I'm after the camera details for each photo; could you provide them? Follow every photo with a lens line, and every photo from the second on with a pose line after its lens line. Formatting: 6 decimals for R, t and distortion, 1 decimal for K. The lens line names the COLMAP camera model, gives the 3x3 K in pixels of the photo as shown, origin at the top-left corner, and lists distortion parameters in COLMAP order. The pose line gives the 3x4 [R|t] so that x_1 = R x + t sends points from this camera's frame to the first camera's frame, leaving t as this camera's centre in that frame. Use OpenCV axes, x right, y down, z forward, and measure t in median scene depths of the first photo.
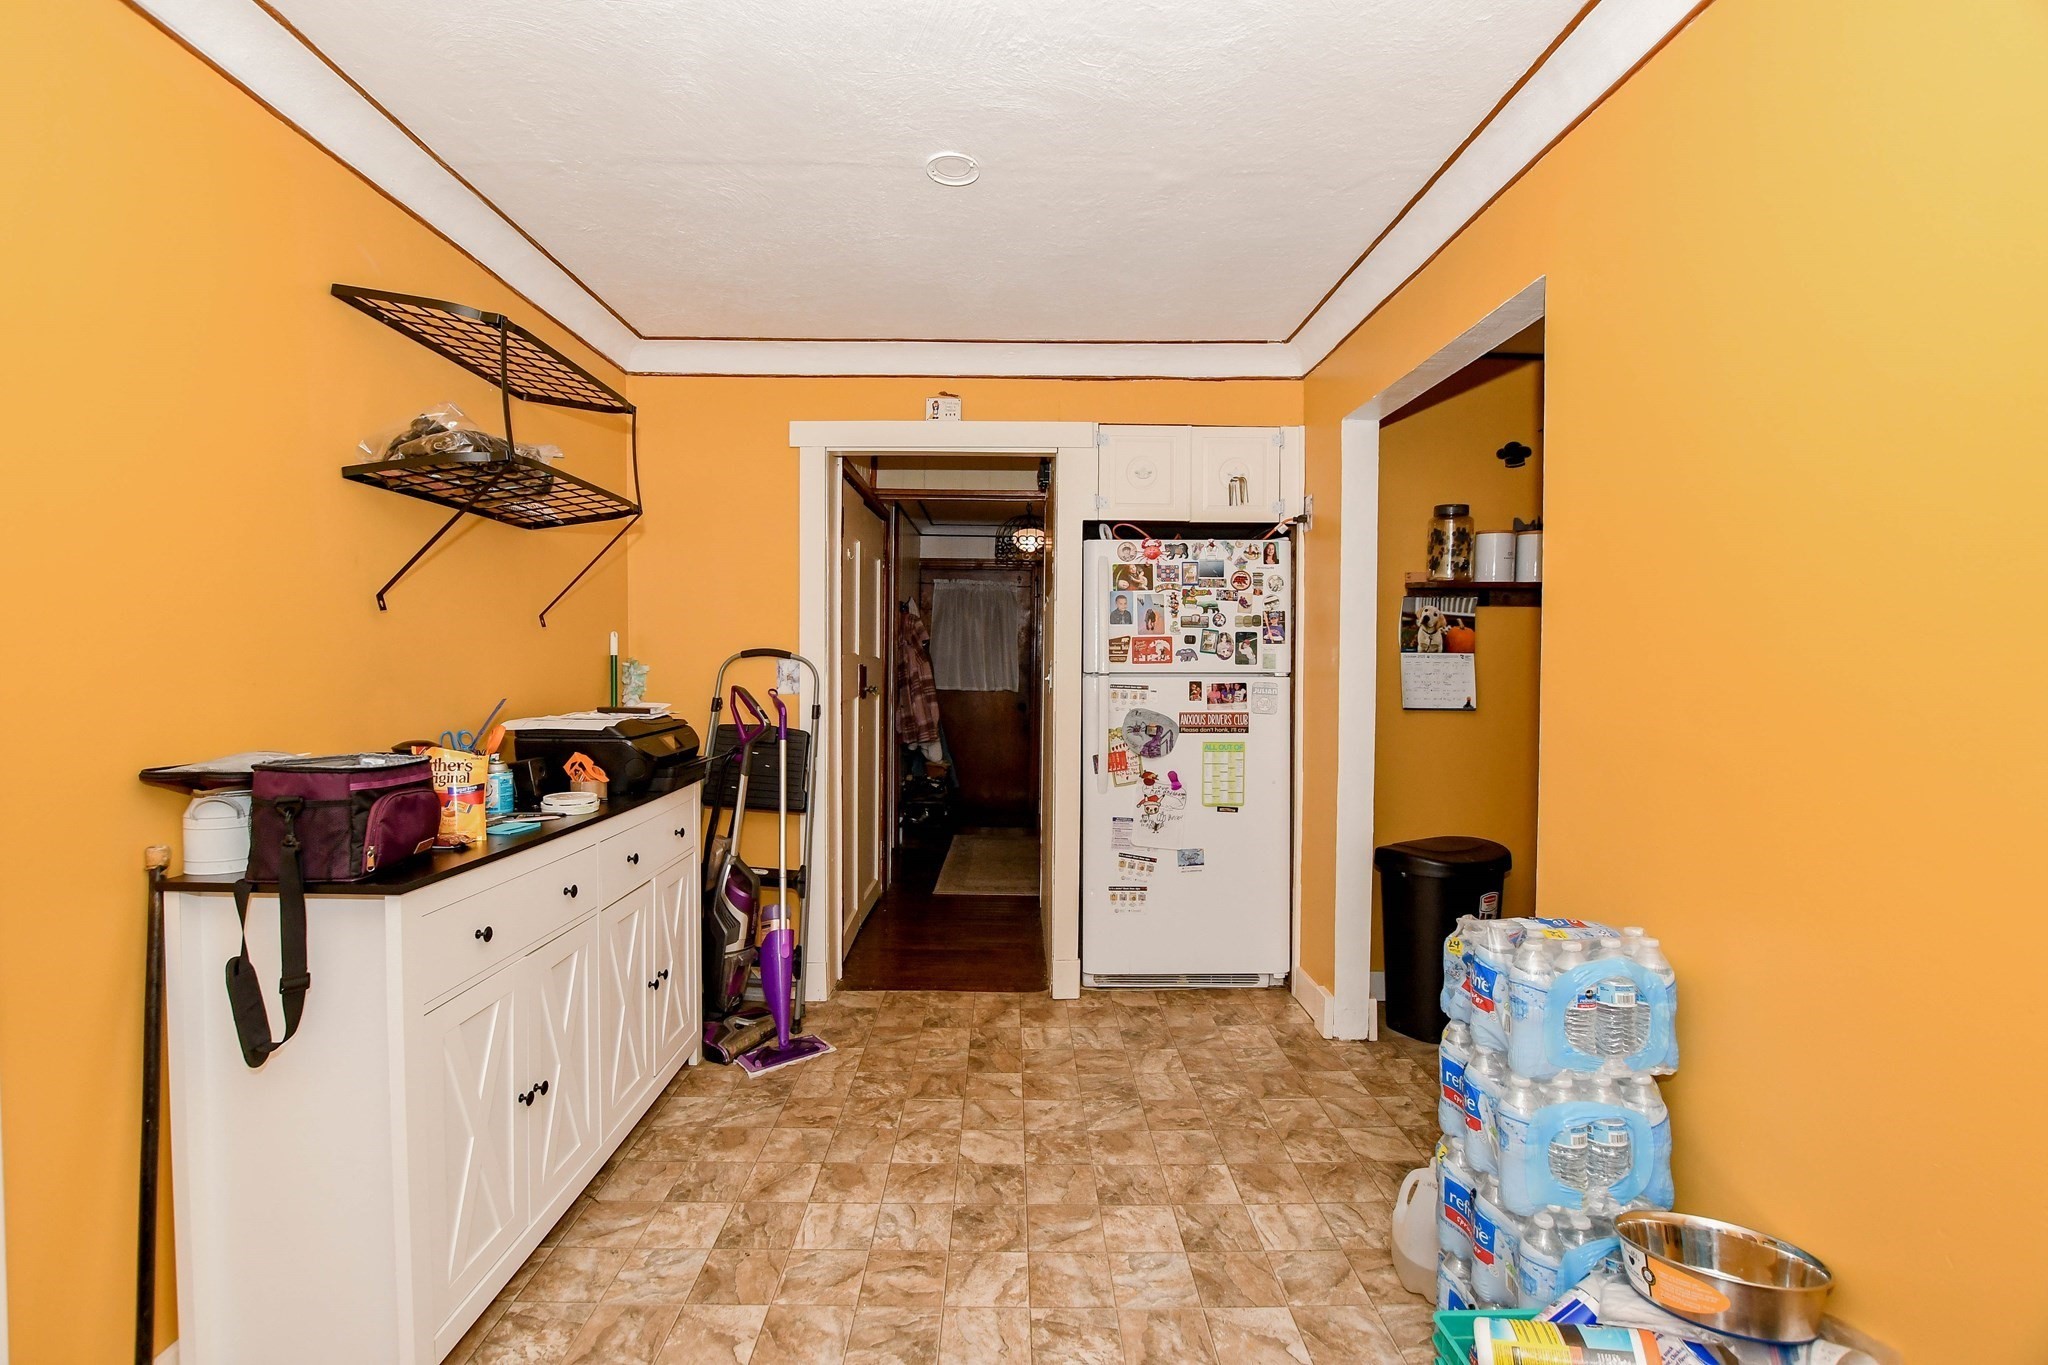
lens RADIAL K [[902.9, 0, 997.1], [0, 902.9, 669.2], [0, 0, 1]] dist [-0.031723, 0.005543]
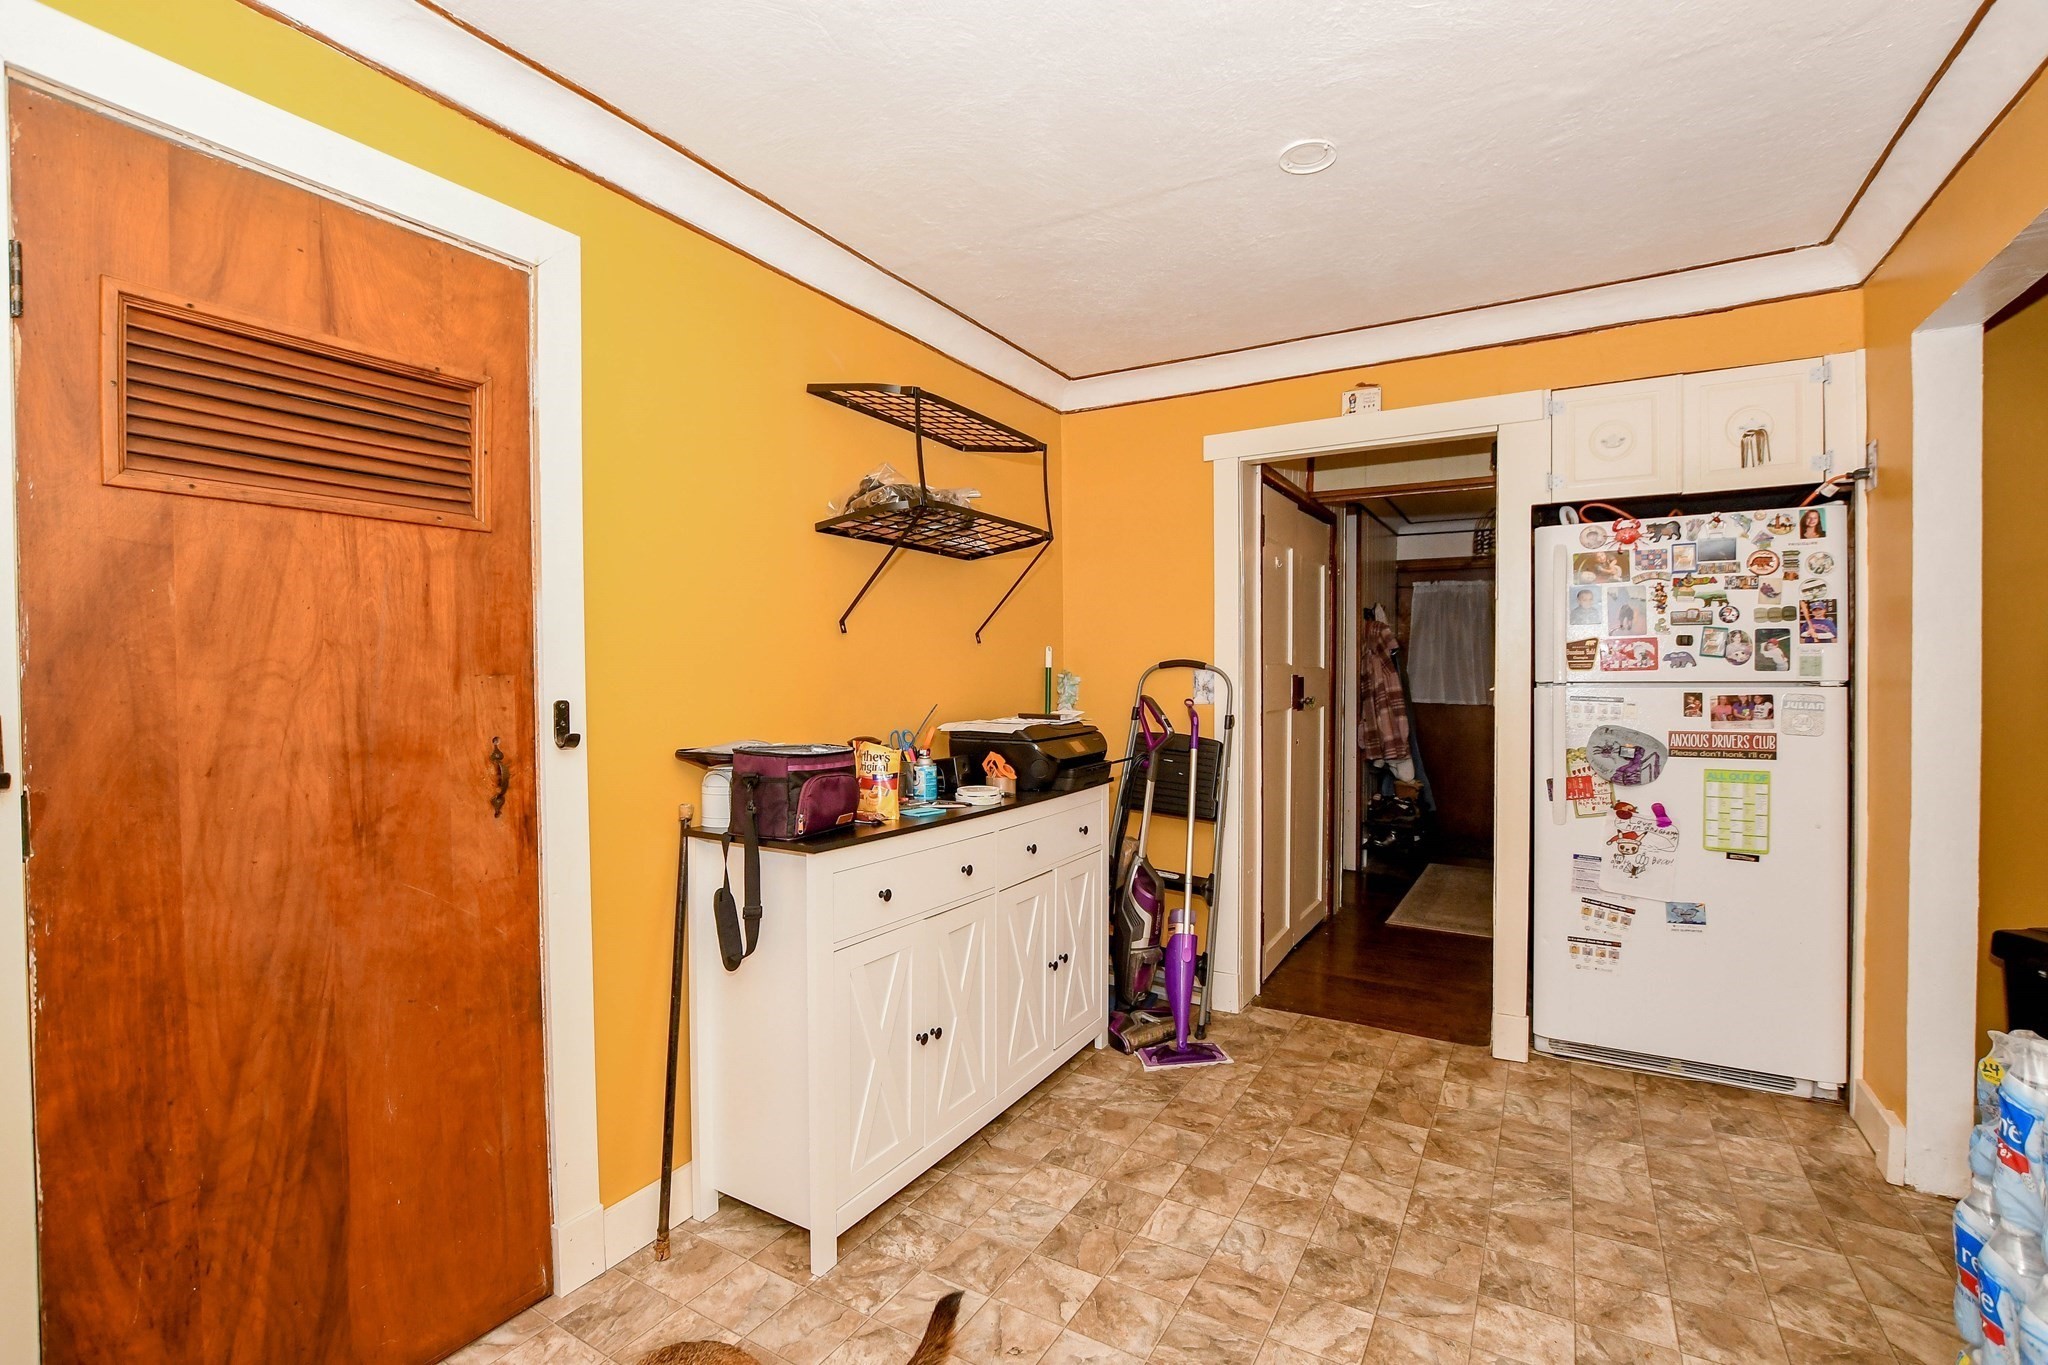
lens RADIAL K [[902.9, 0, 993.7], [0, 902.9, 668.1], [0, 0, 1]] dist [-0.031723, 0.005543]
pose [[0.854798, -0.010309, -0.518859, 0.128930], [0.002320, 0.999869, -0.016042, 0.004107], [0.518956, 0.012509, 0.854710, 0.011183]]
